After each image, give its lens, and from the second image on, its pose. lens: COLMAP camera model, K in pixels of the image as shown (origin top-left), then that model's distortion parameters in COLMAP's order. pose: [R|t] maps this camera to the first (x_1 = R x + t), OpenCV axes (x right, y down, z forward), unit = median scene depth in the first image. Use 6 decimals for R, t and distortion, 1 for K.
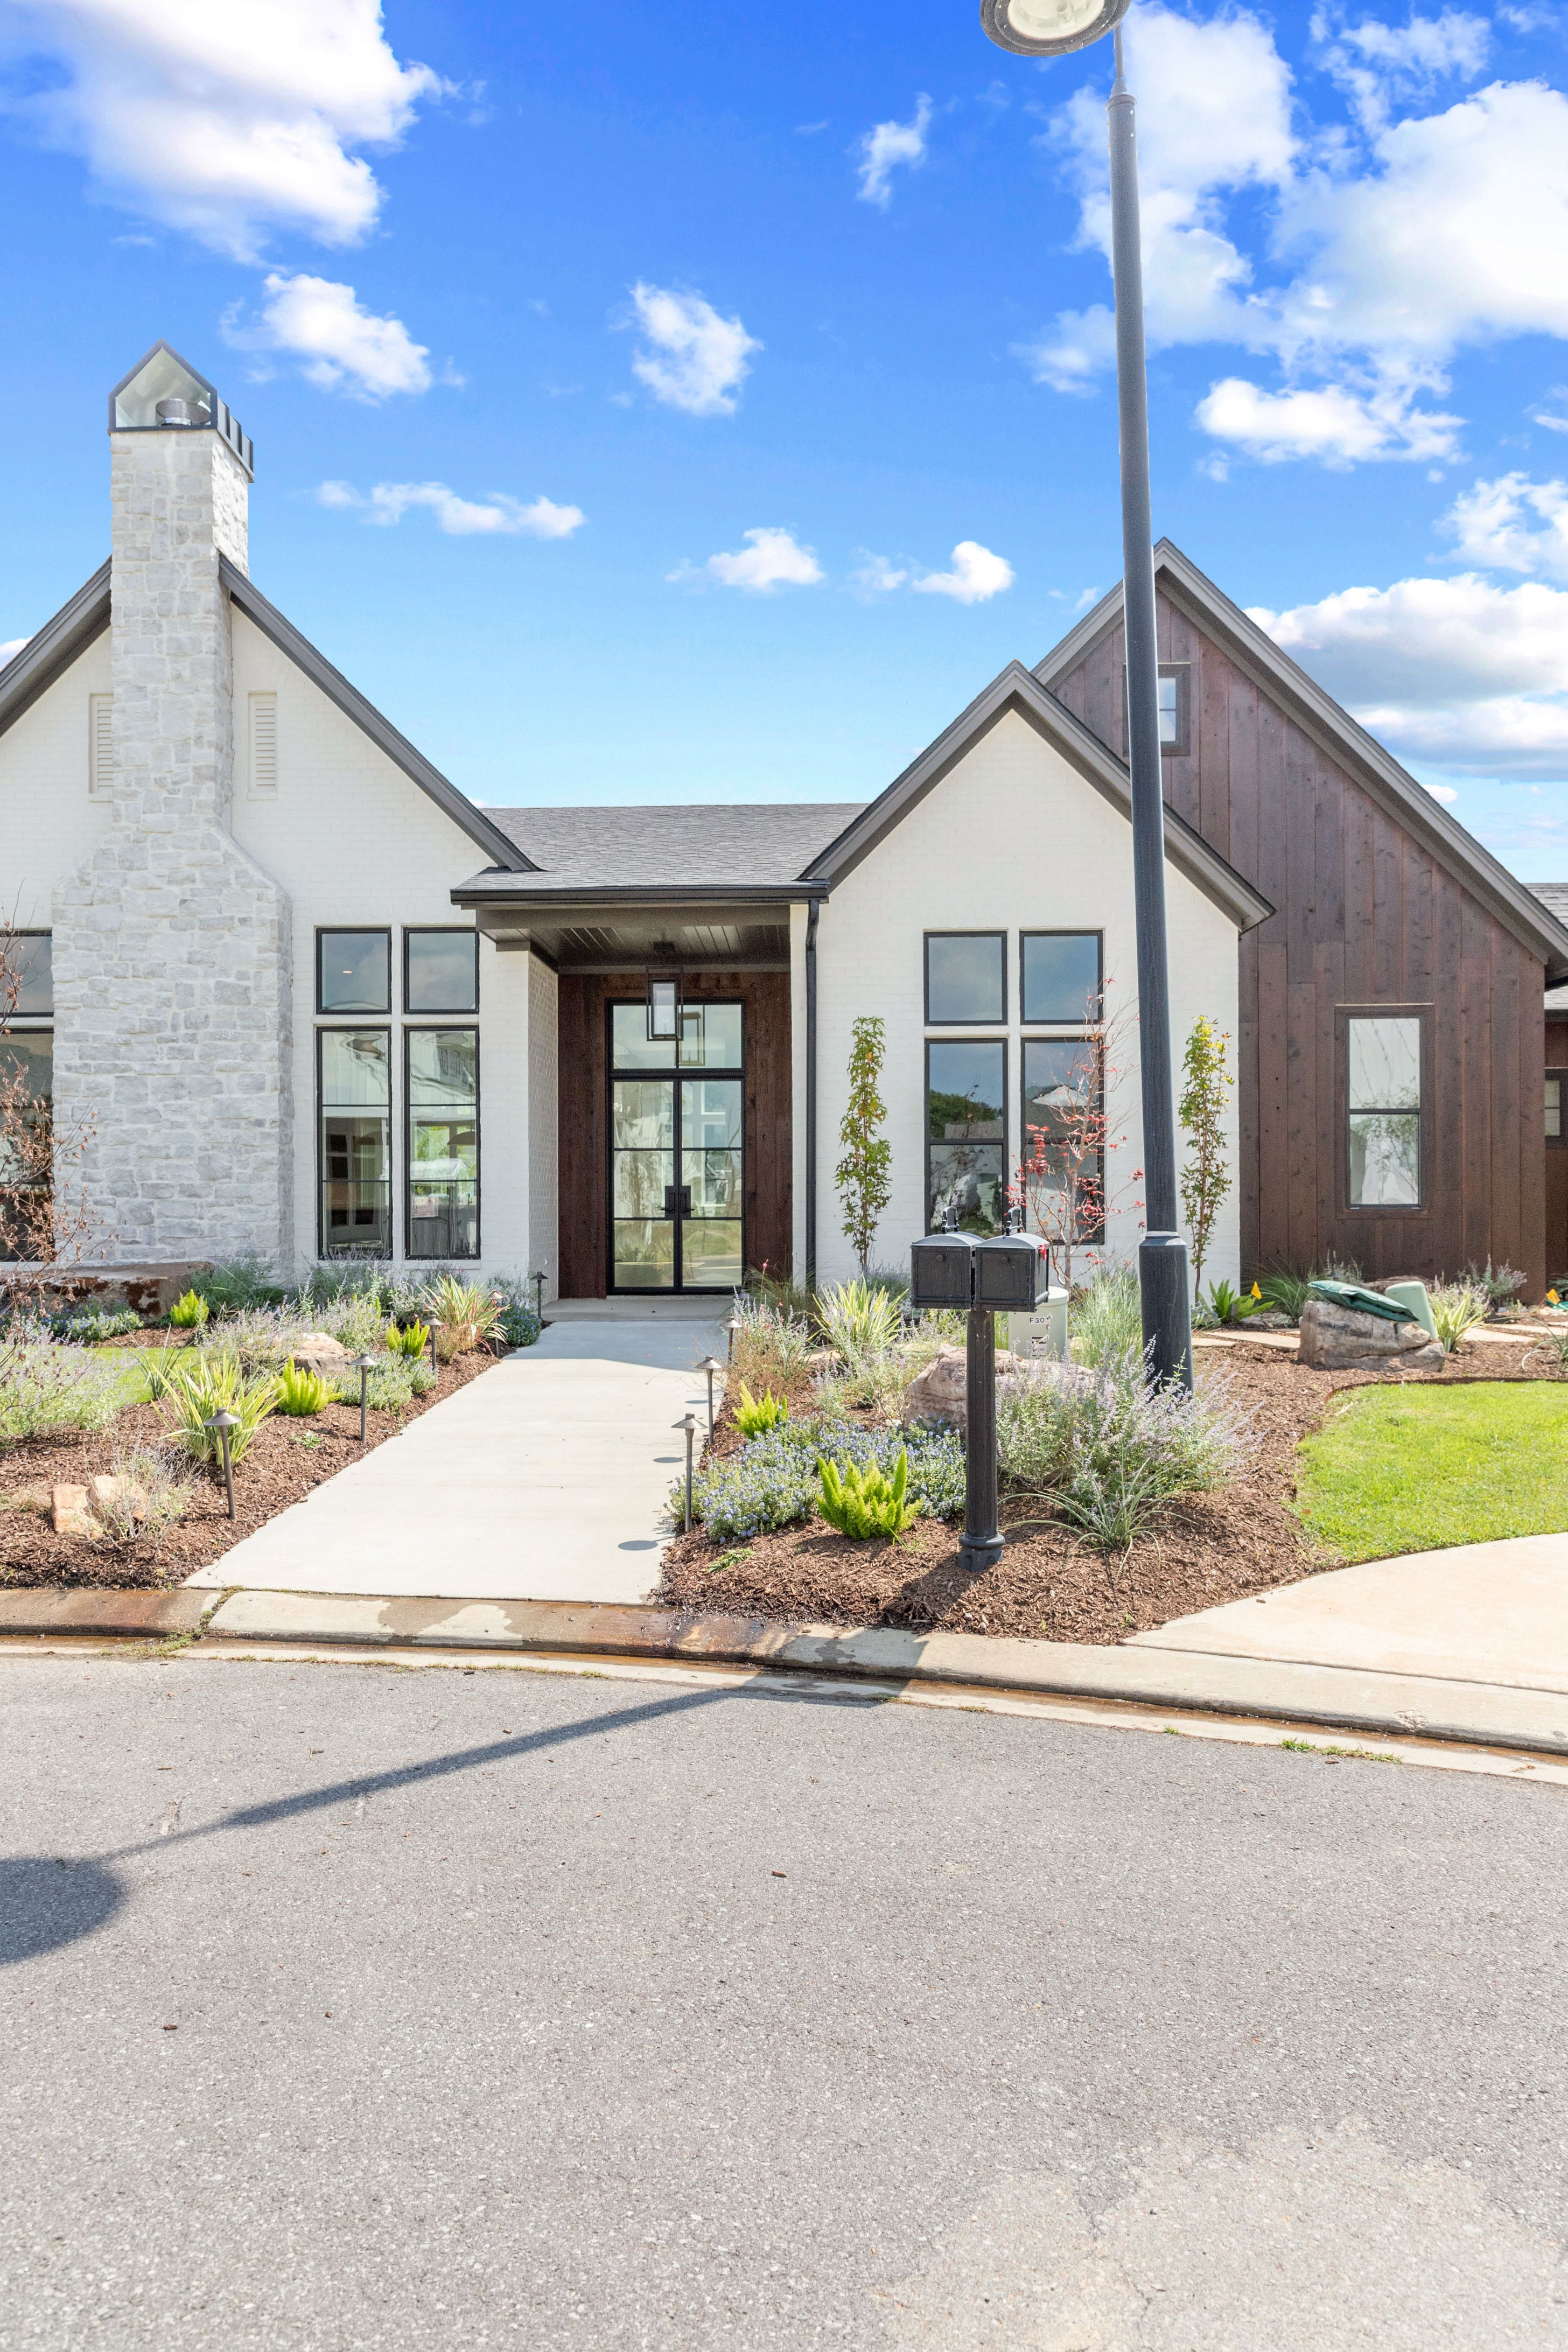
lens RADIAL K [[1636.9, 0, 790.2], [0, 1636.9, 1191.8], [0, 0, 1]] dist [0.010490, 0.003371]
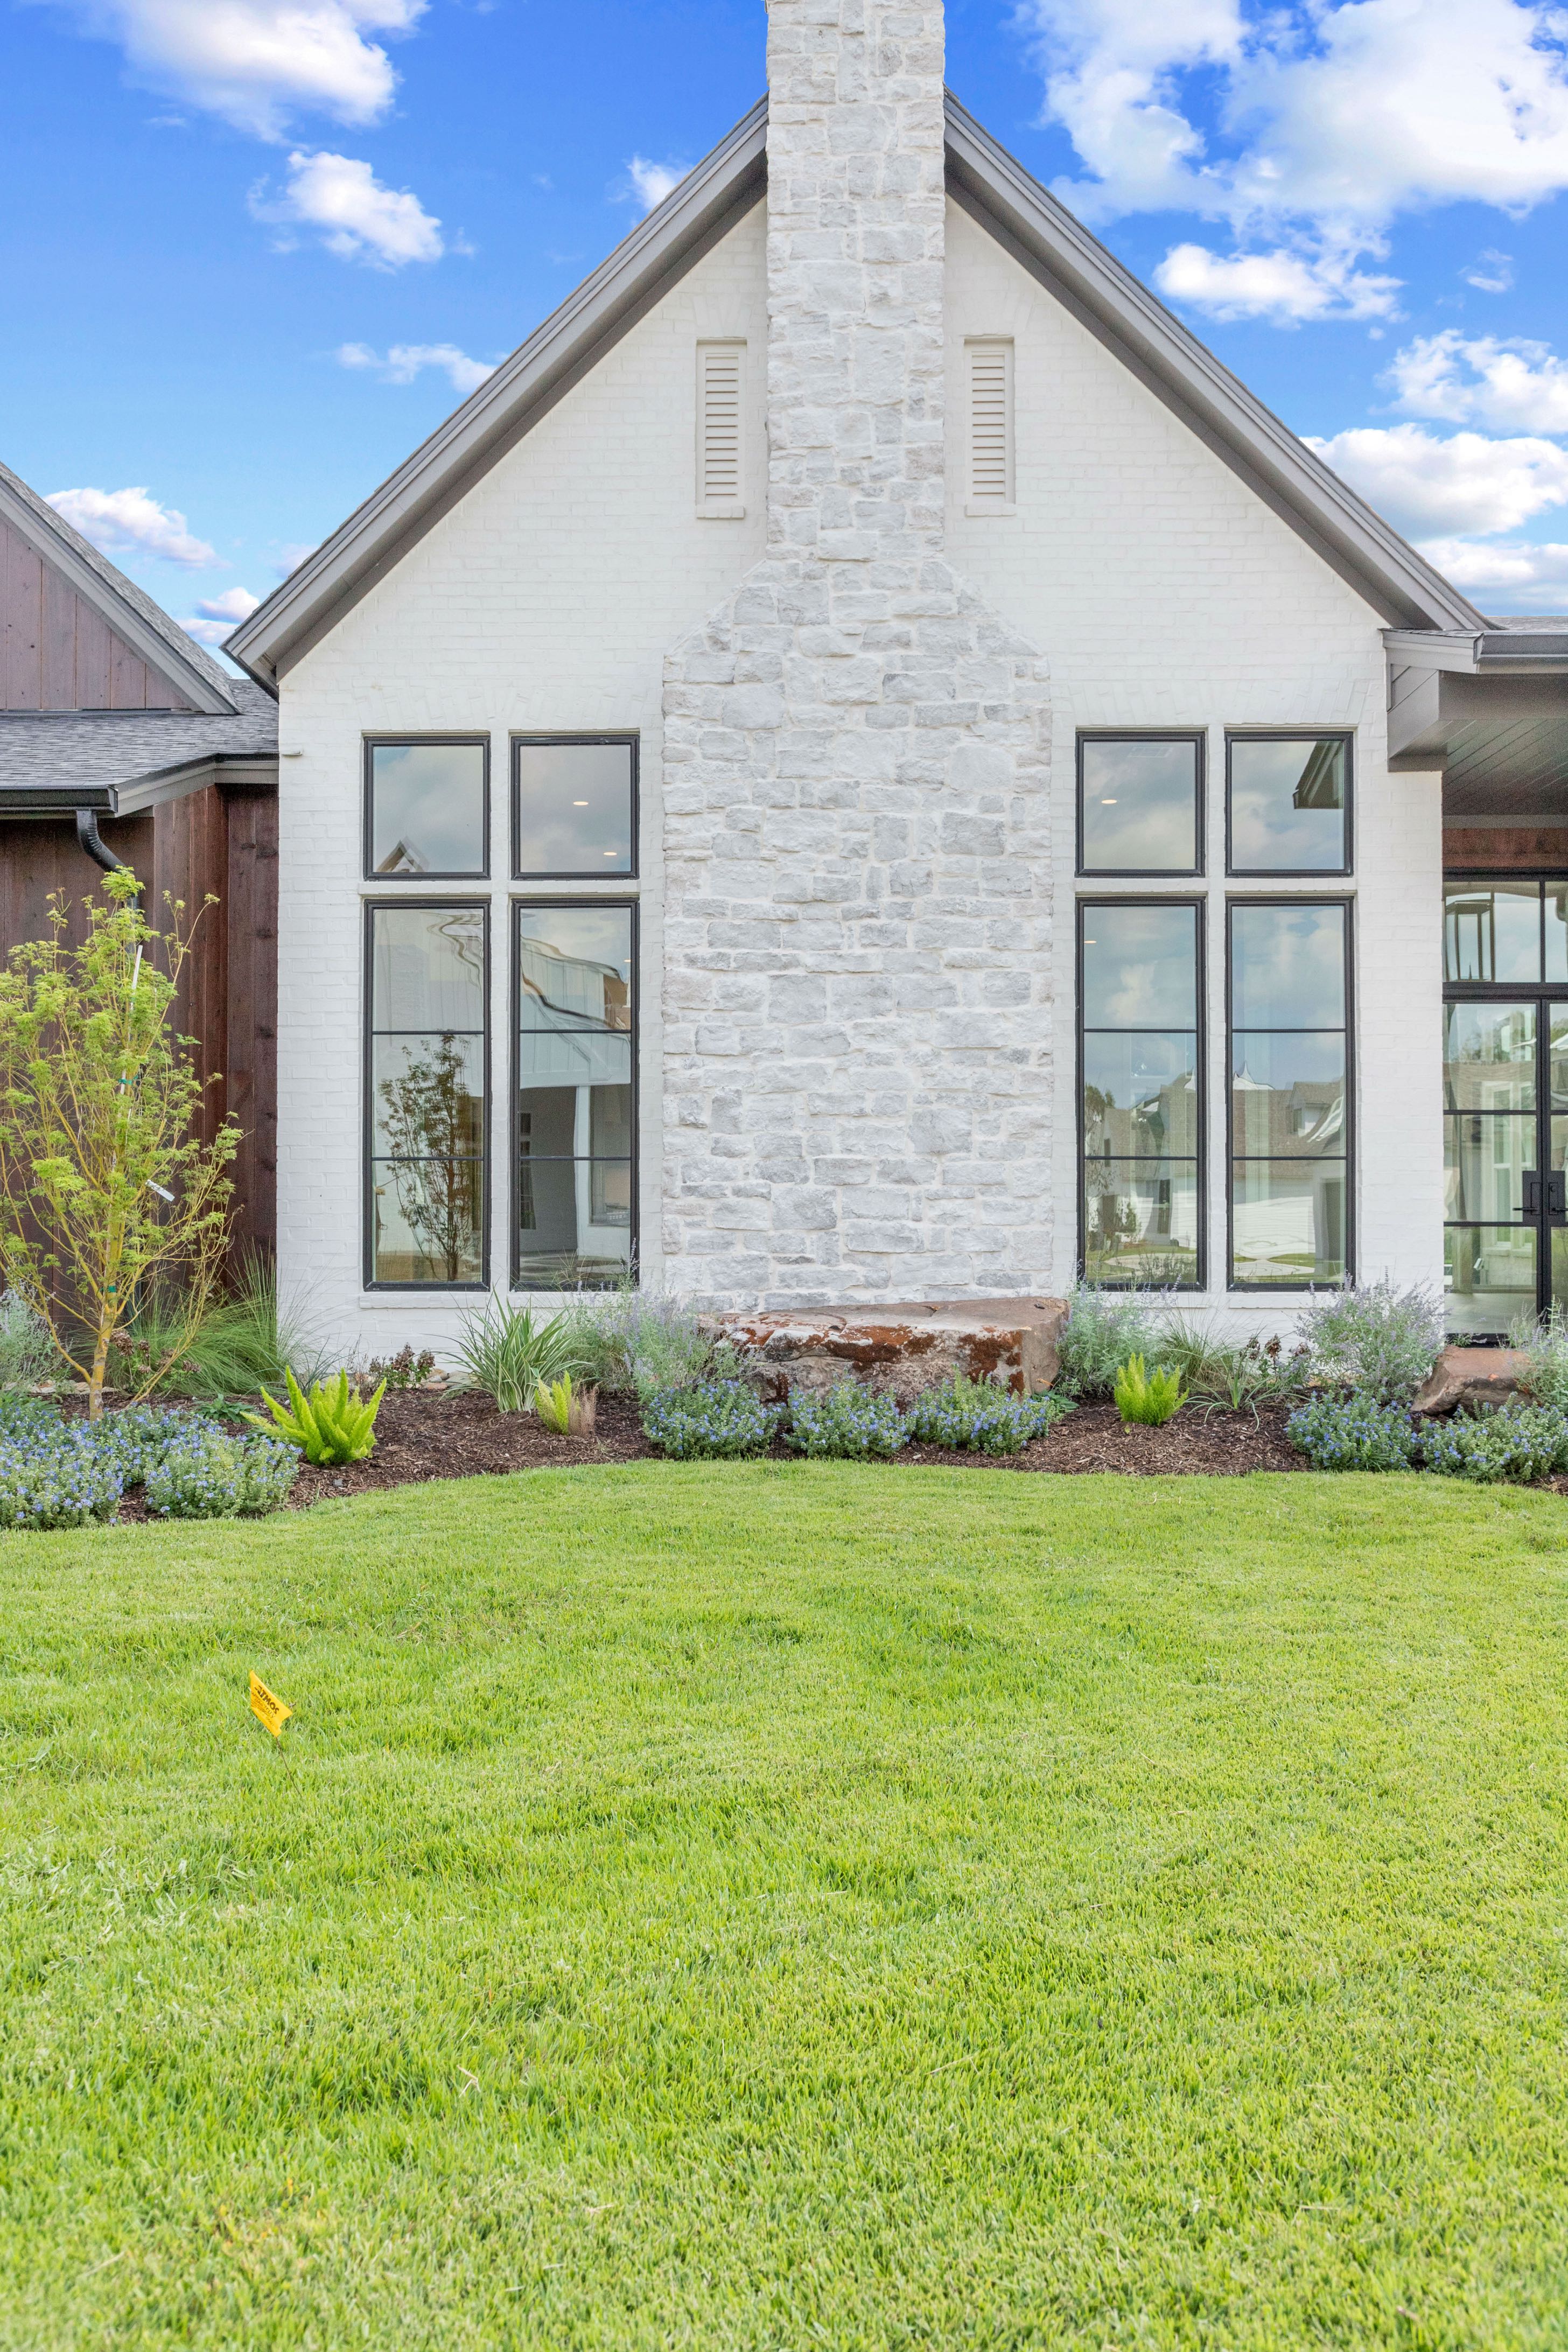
lens RADIAL K [[1883.1, 0, 781.4], [0, 1883.1, 1175.0], [0, 0, 1]] dist [-0.005309, -0.002892]
pose [[0.999975, 0.005259, 0.004753, -0.410919], [-0.005214, 0.999941, -0.009531, 0.006918], [-0.004803, 0.009506, 0.999943, 0.329643]]
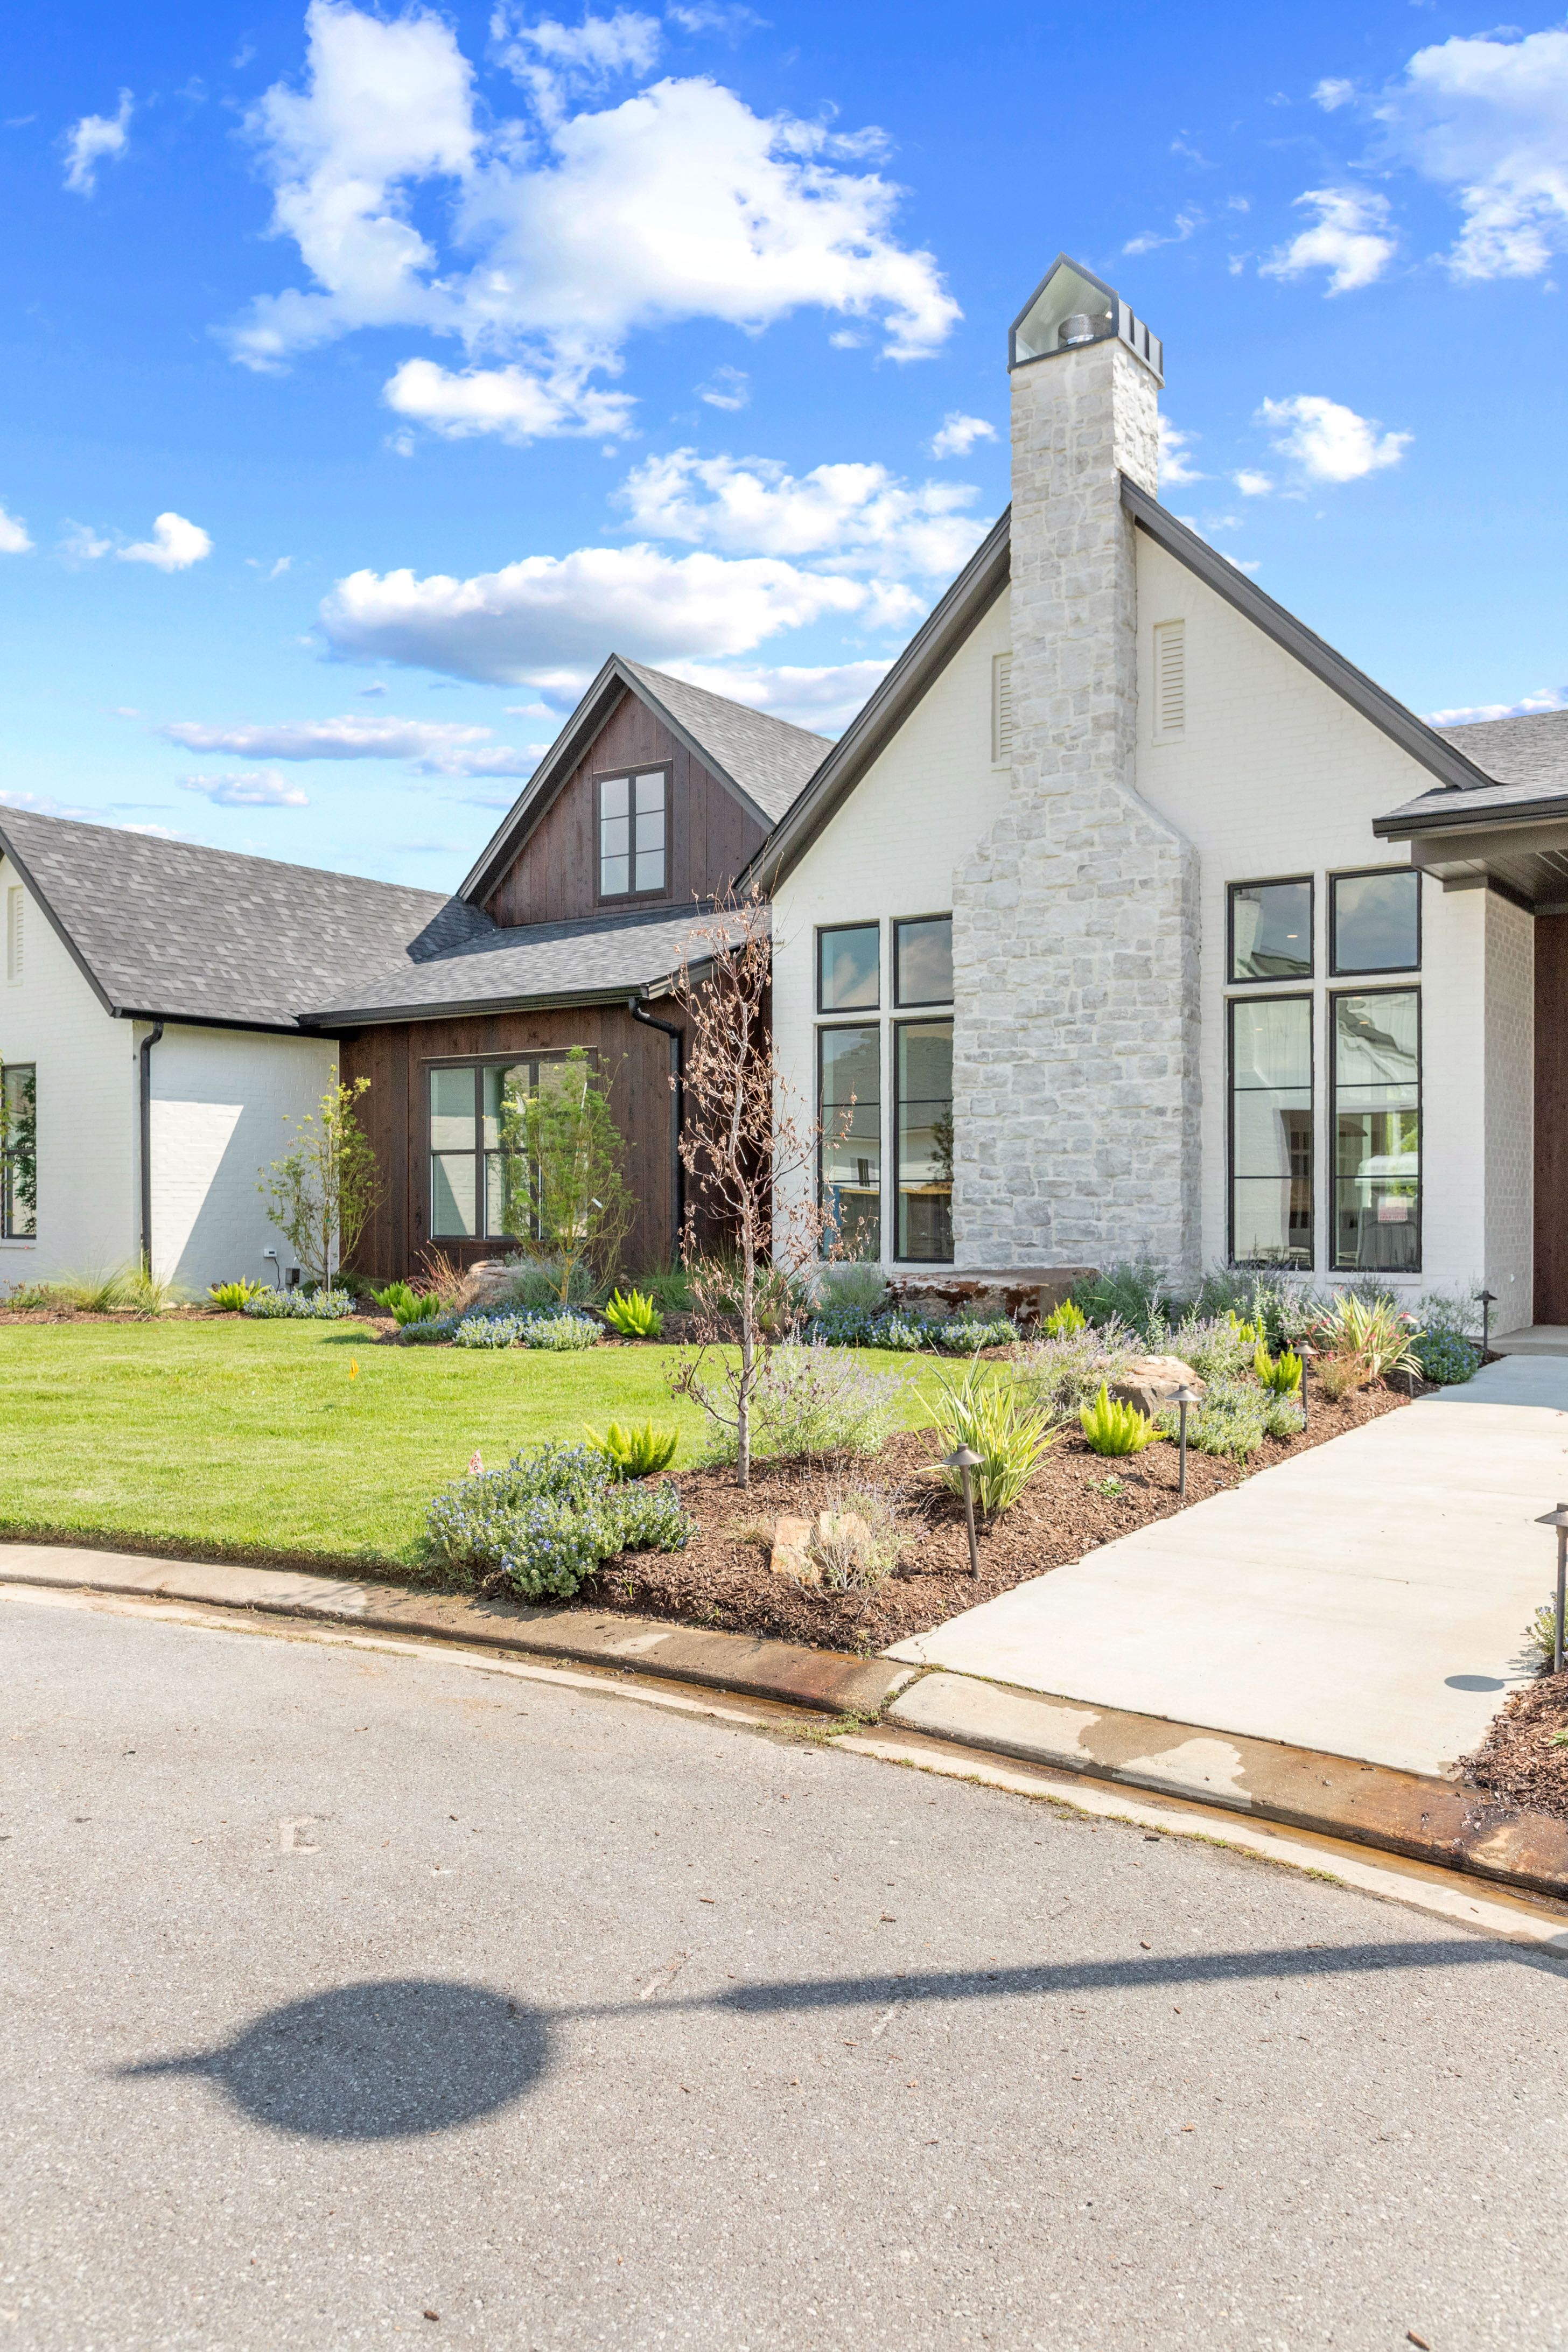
lens RADIAL K [[1804.2, 0, 760.5], [0, 1804.2, 1209.9], [0, 0, 1]] dist [-0.021451, 0.015200]
pose [[0.832191, 0.006375, -0.554452, 0.033539], [-0.001097, 0.999951, 0.009851, 0.001402], [0.554487, -0.007590, 0.832158, 0.076389]]
